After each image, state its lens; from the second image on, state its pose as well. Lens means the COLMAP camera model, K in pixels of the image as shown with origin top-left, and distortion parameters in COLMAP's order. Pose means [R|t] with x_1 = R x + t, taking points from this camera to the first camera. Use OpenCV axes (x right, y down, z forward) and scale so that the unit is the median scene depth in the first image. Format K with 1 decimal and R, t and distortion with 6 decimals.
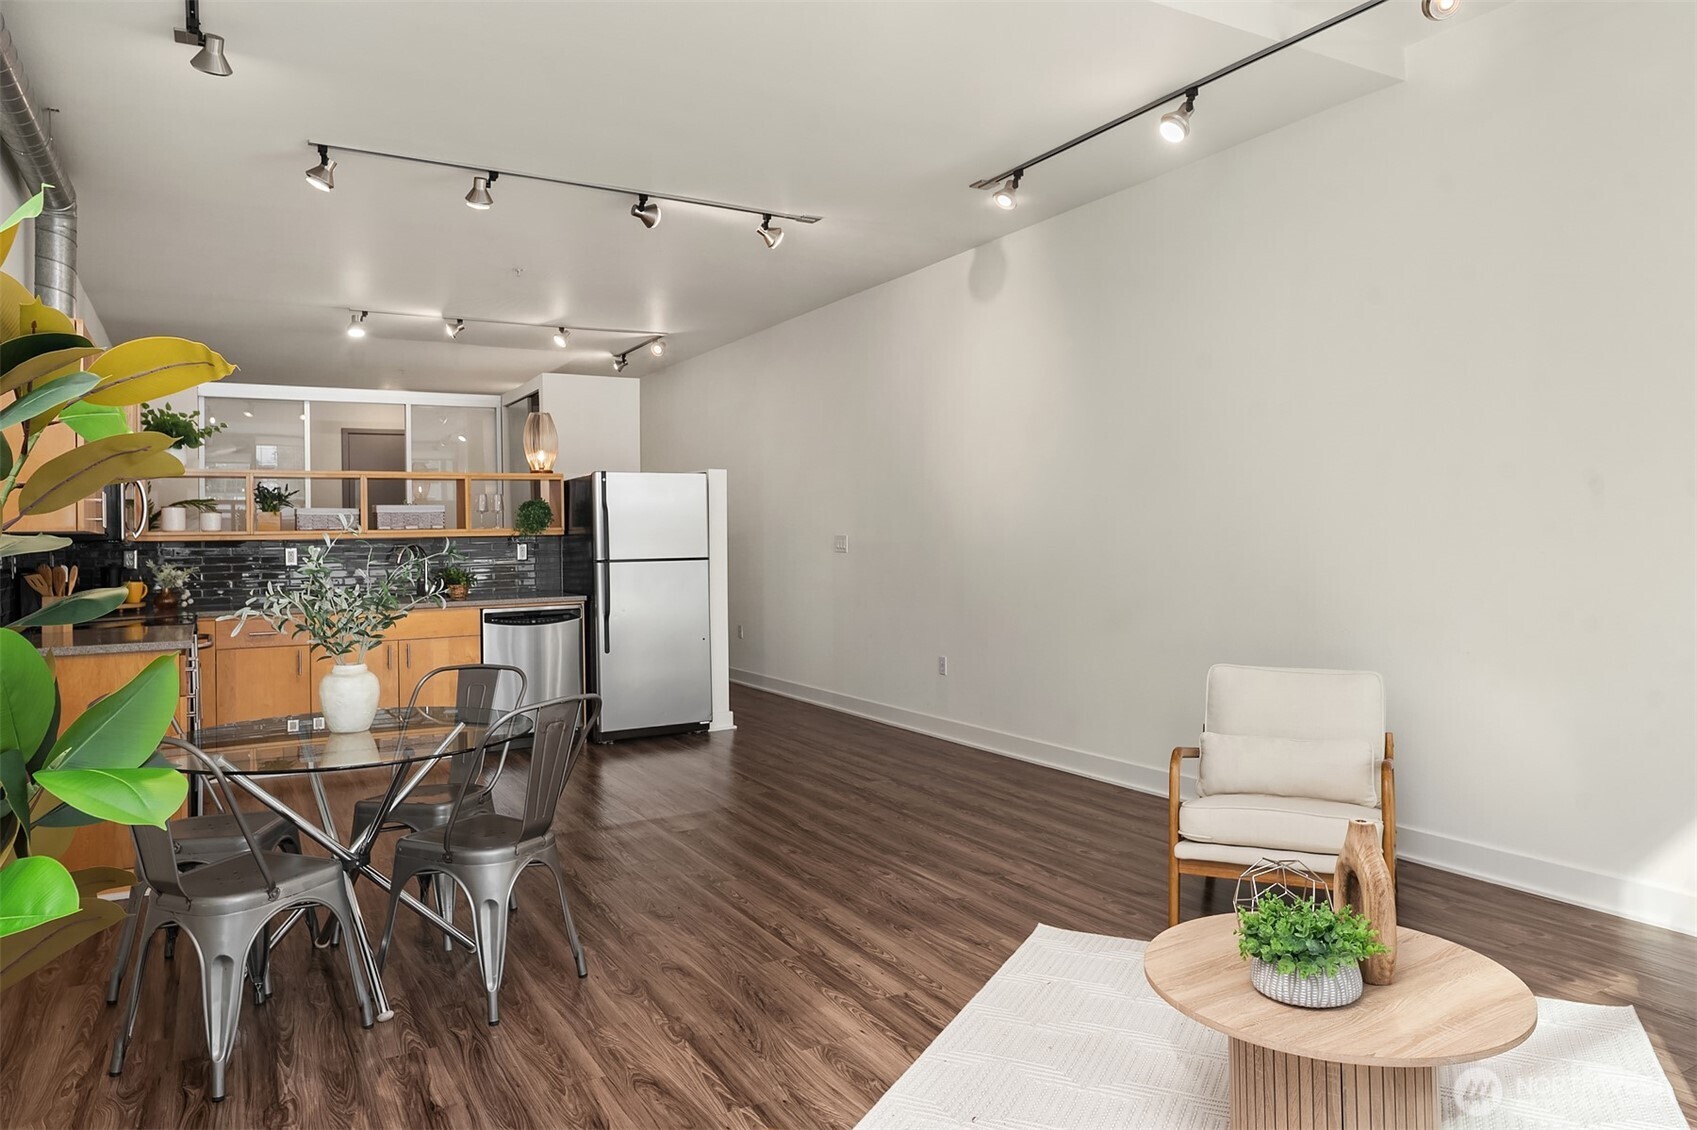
lens RADIAL K [[1114.6, 0, 859.7], [0, 1114.6, 575.8], [0, 0, 1]] dist [0.008005, -0.006839]
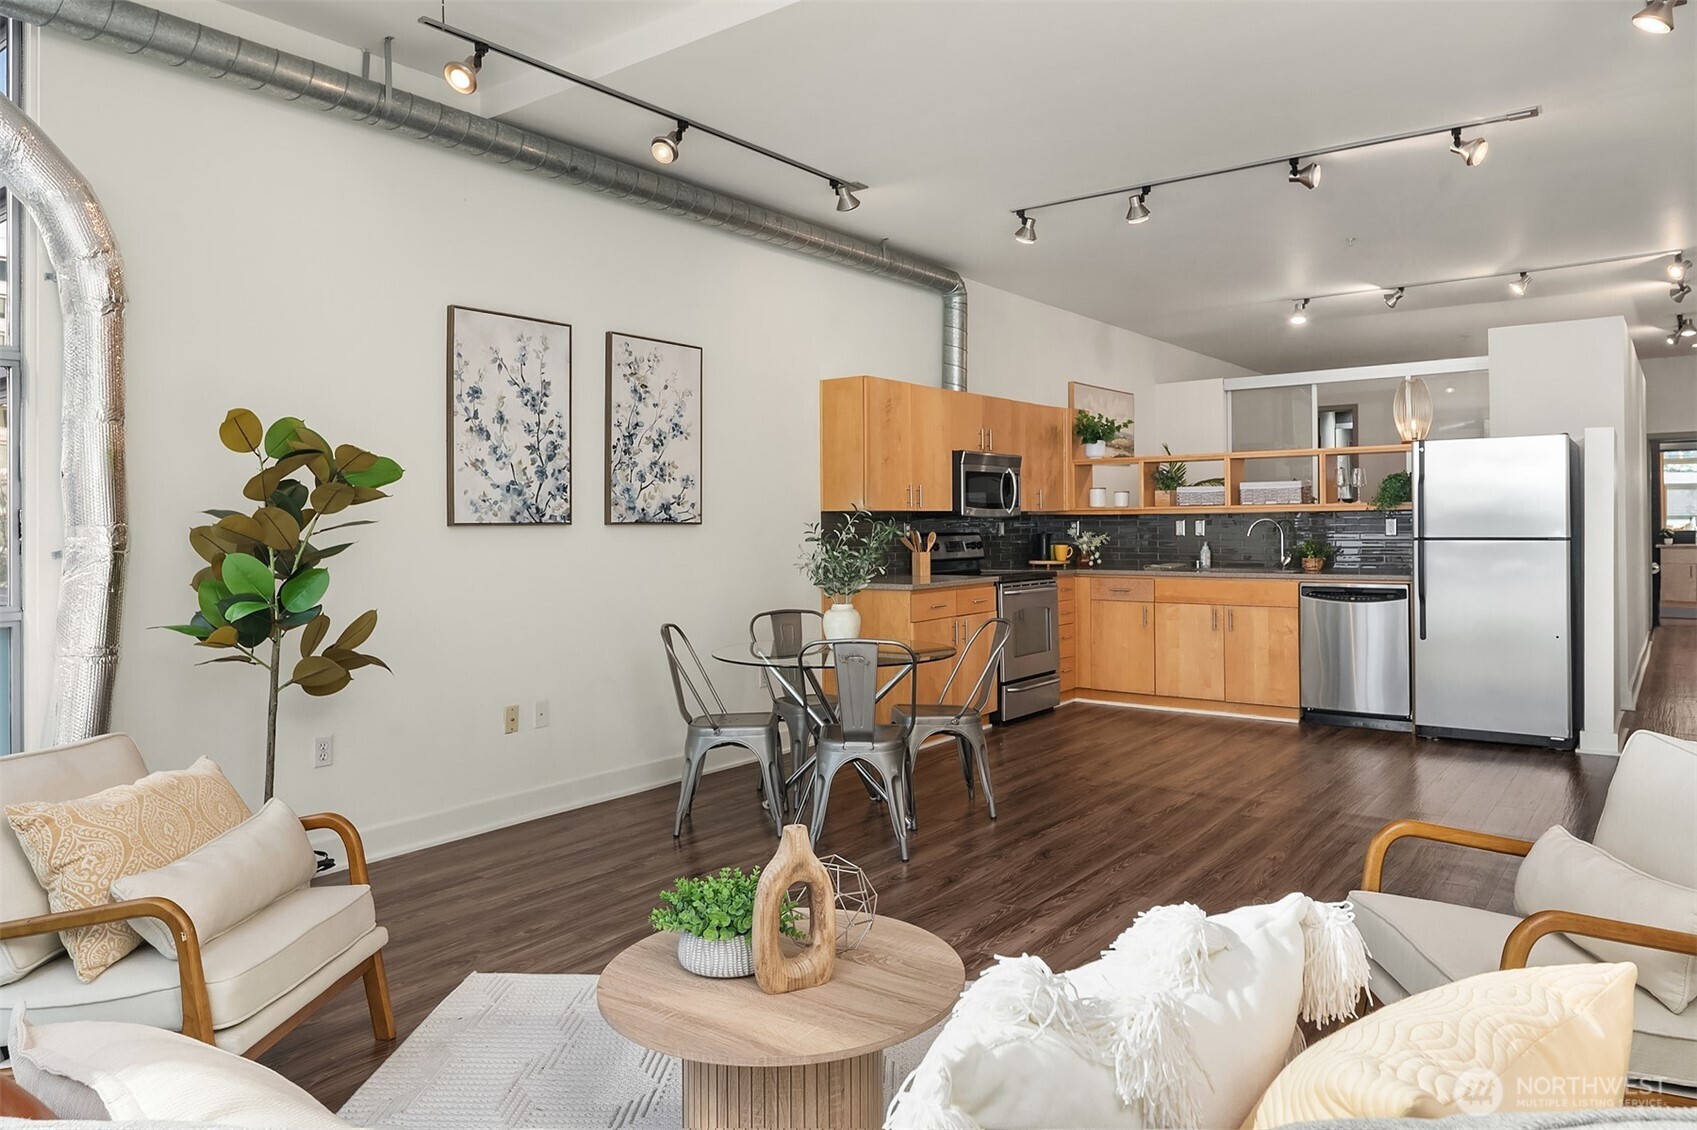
lens RADIAL K [[1114.6, 0, 859.7], [0, 1114.6, 575.8], [0, 0, 1]] dist [0.008005, -0.006839]
pose [[0.391650, 0.057774, -0.918299, 0.455676], [-0.029012, 0.998306, 0.050434, -0.016527], [0.919657, 0.006889, 0.392662, 0.227503]]
